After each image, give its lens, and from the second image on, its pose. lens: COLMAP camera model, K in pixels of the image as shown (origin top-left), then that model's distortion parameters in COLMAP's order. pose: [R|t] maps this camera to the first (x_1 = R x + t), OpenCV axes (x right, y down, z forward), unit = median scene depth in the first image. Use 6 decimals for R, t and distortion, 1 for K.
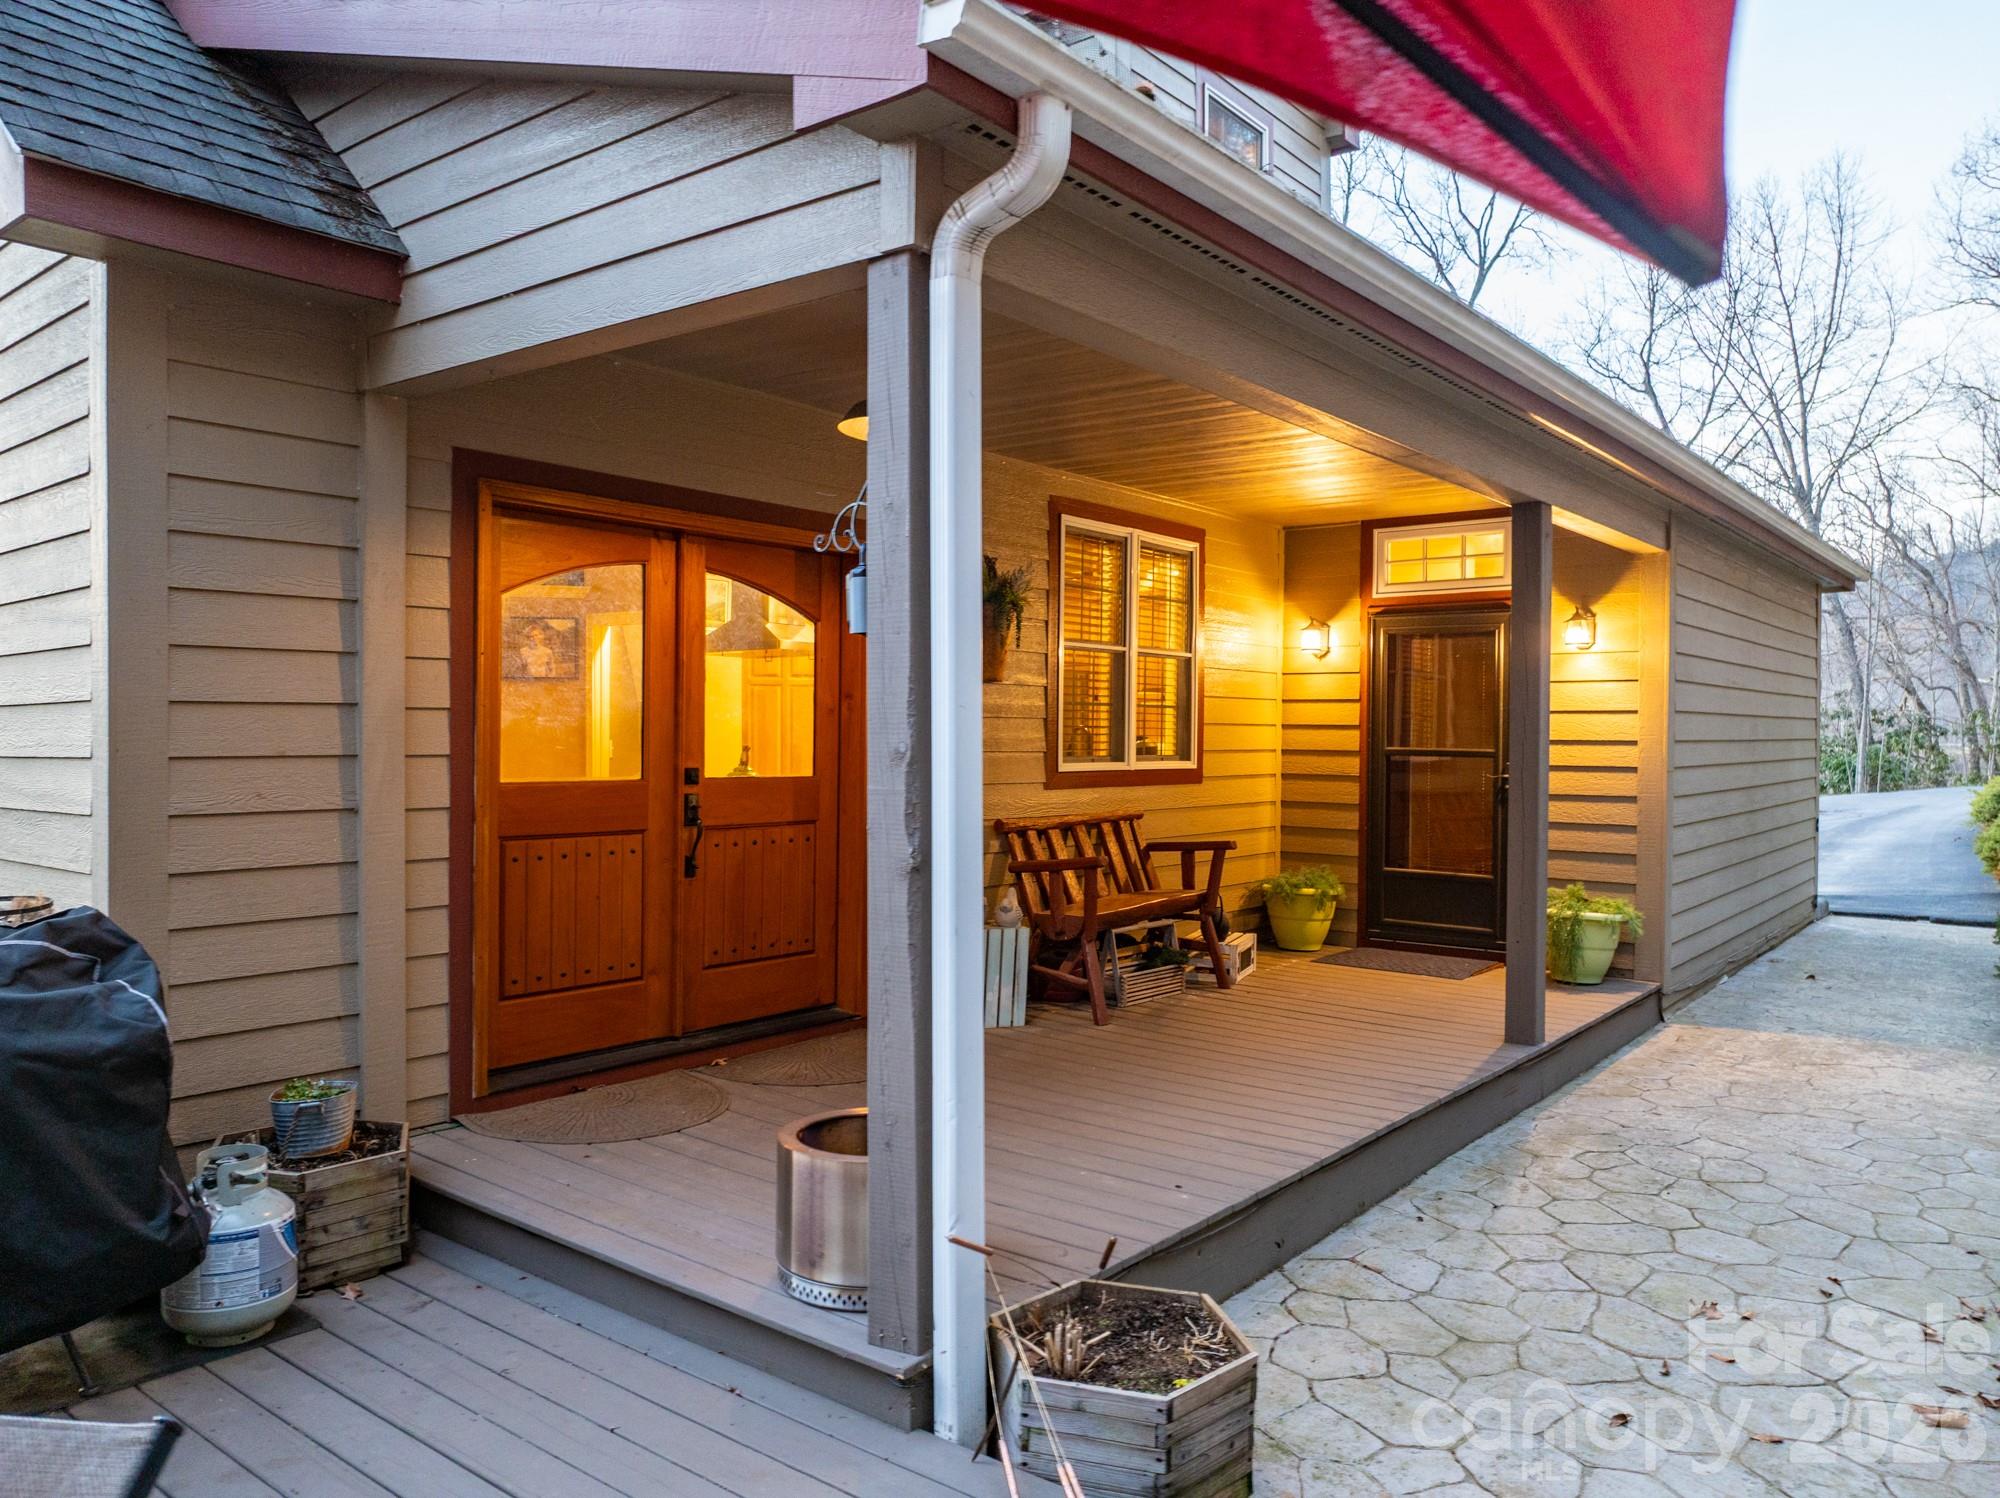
lens RADIAL K [[1447.3, 0, 1024.1], [0, 1447.3, 714.4], [0, 0, 1]] dist [-0.031748, -0.002740]
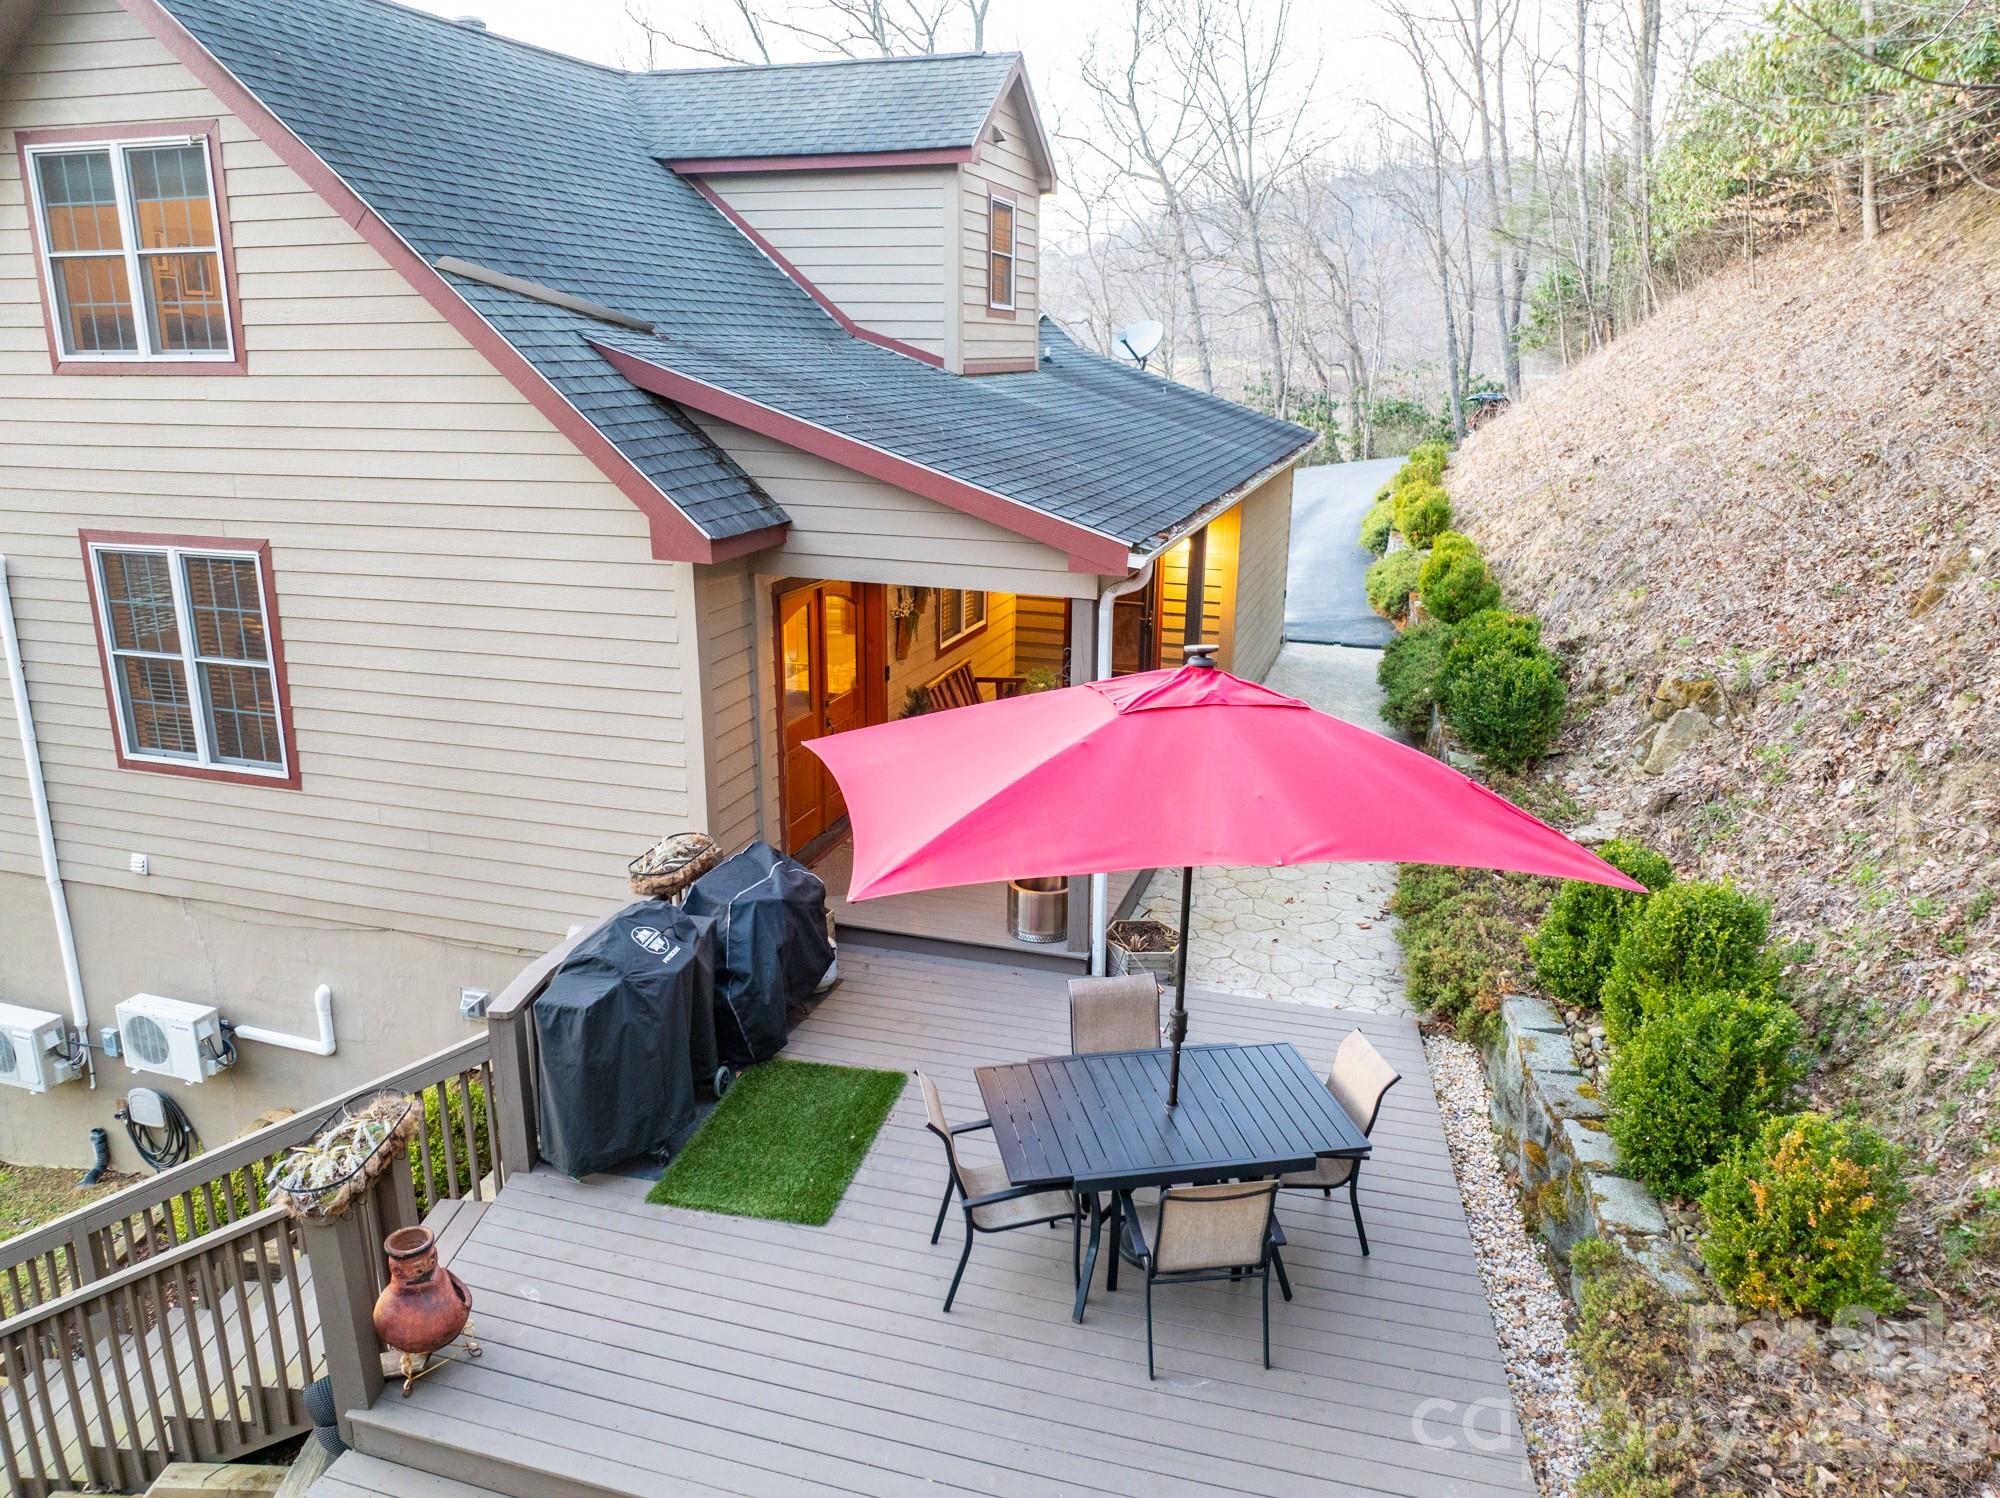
lens RADIAL K [[1403.4, 0, 1004.3], [0, 1403.4, 737.2], [0, 0, 1]] dist [-0.030825, 0.009317]
pose [[0.938234, -0.091208, 0.333765, -0.075693], [-0.006700, 0.959661, 0.281081, -0.053180], [-0.345938, -0.265956, 0.899775, -0.096217]]
